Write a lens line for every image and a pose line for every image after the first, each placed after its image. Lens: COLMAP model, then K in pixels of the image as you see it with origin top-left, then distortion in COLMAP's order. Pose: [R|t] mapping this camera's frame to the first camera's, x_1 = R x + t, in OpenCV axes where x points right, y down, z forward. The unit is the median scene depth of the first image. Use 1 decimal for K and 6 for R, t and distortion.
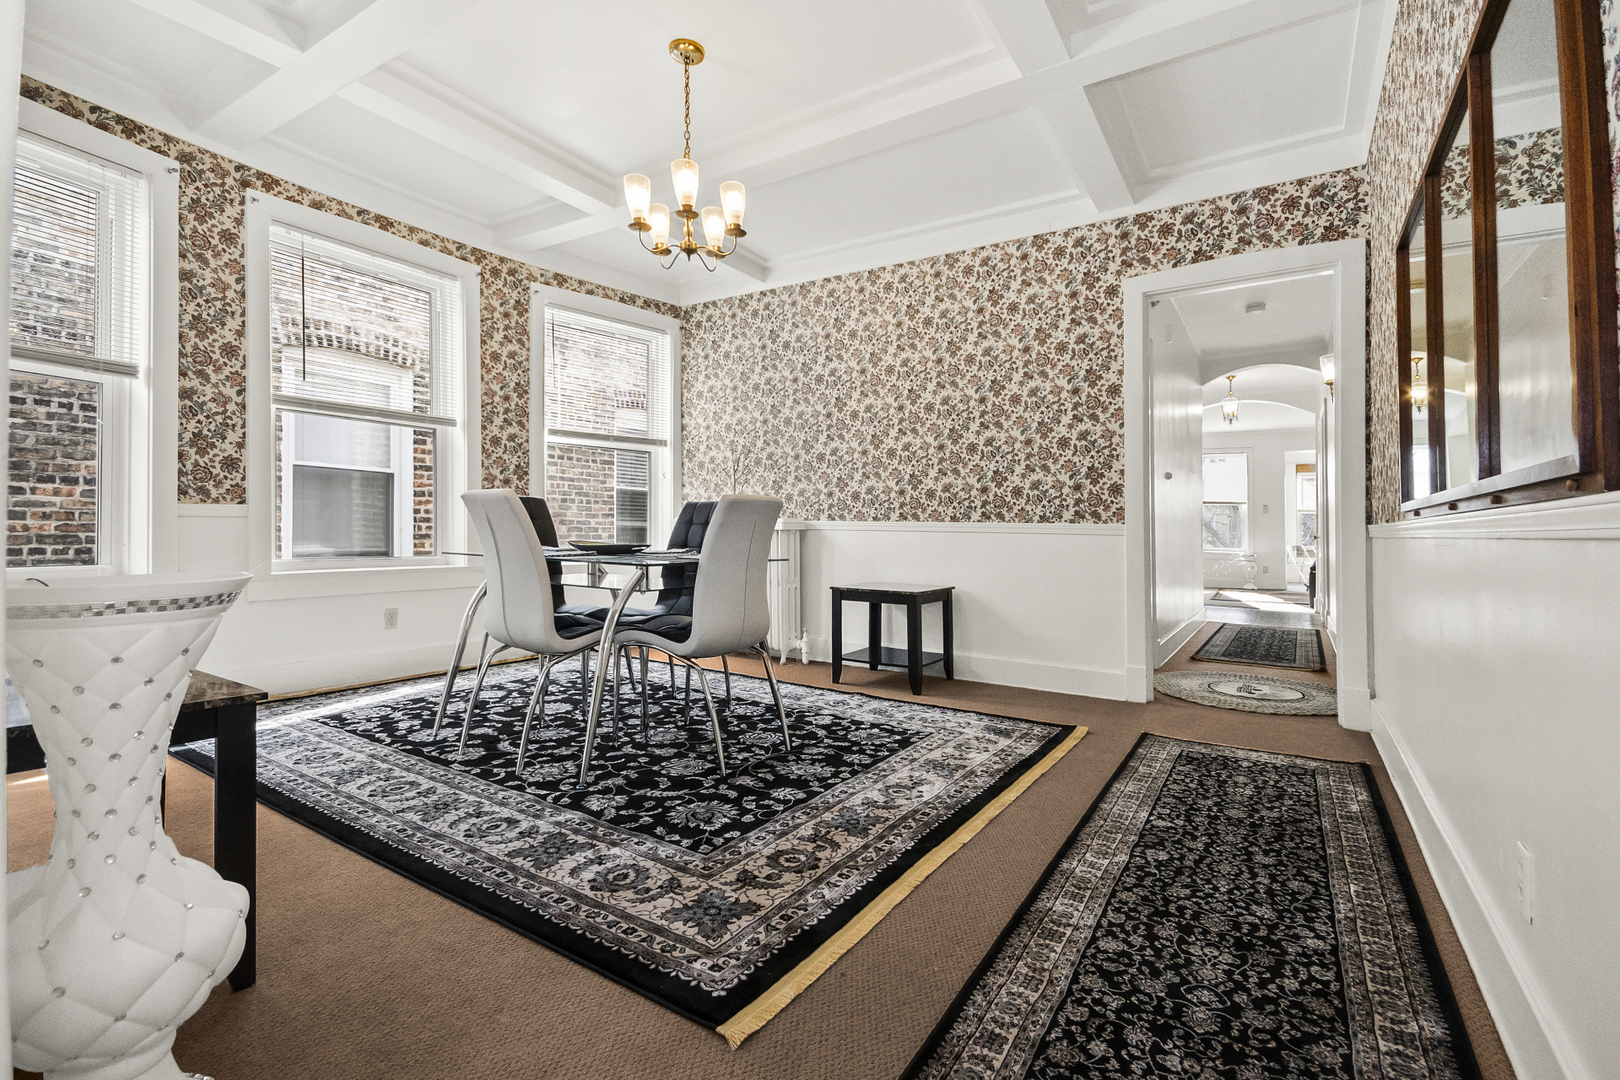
lens RADIAL K [[723.7, 0, 849.5], [0, 723.7, 512.7], [0, 0, 1]] dist [0.005375, -0.000433]
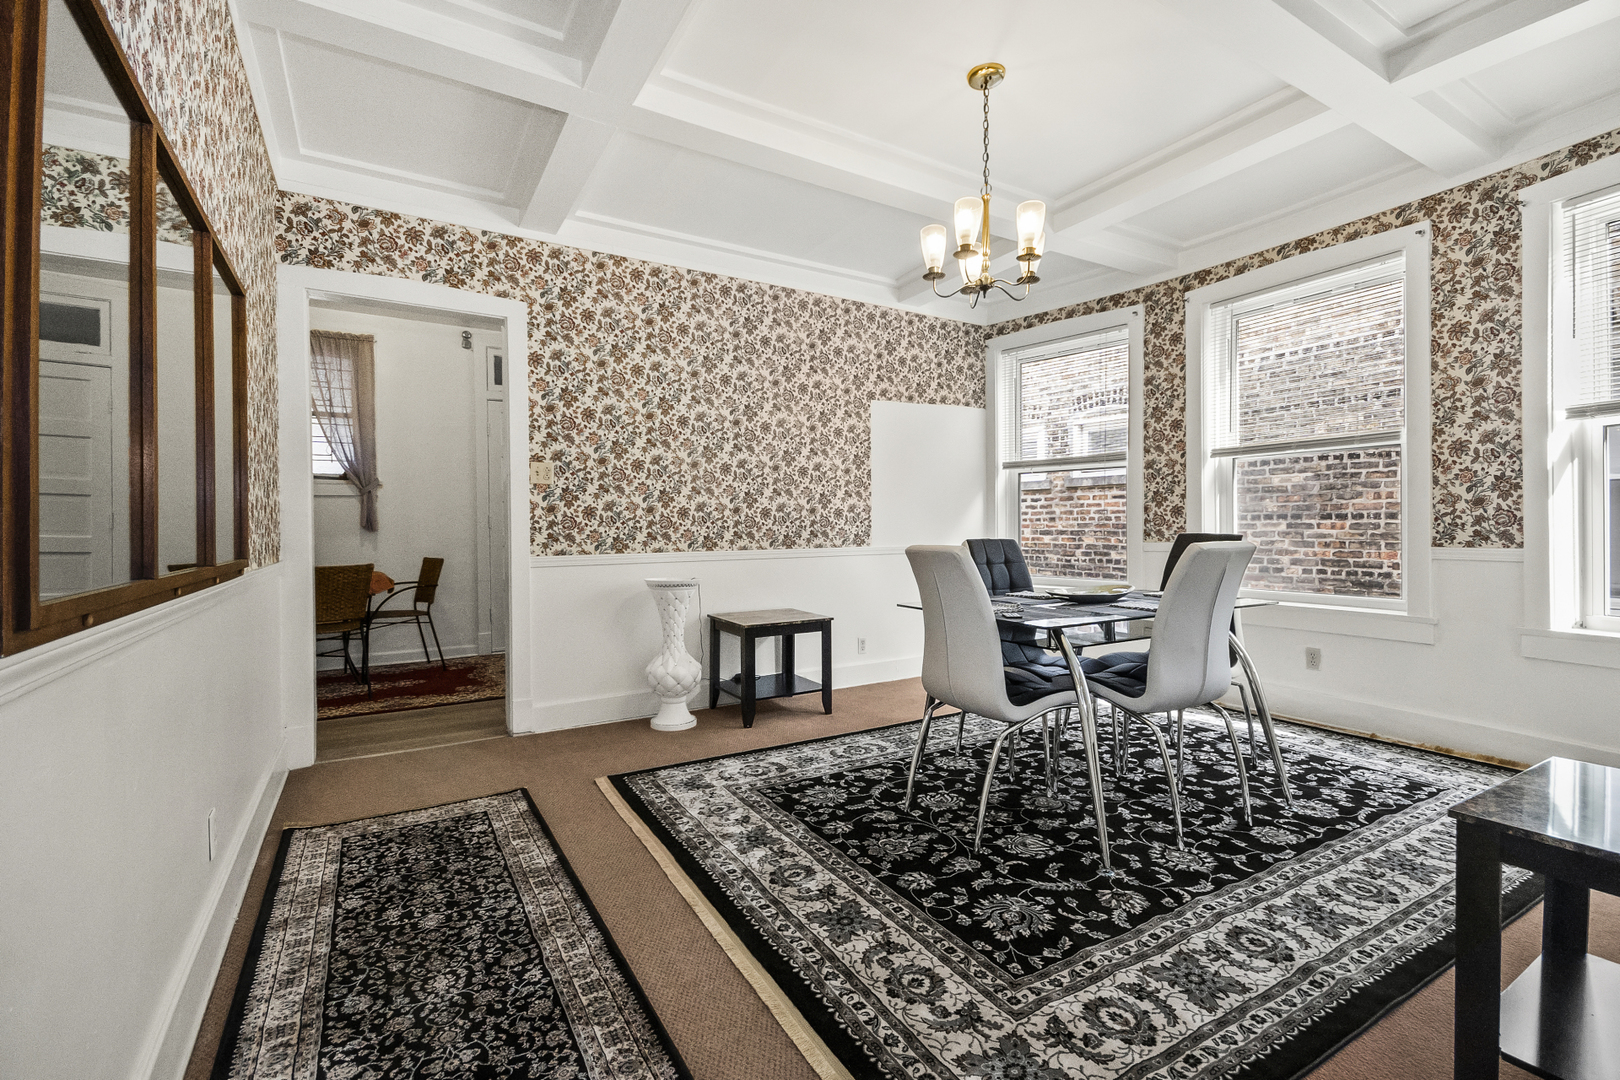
lens RADIAL K [[723.7, 0, 814.3], [0, 723.7, 540.9], [0, 0, 1]] dist [0.005375, -0.000433]
pose [[-0.472705, 0.006222, -0.881199, 0.481964], [0.022789, 0.999727, -0.005166, -0.017030], [0.880926, -0.022524, -0.472718, 0.821598]]
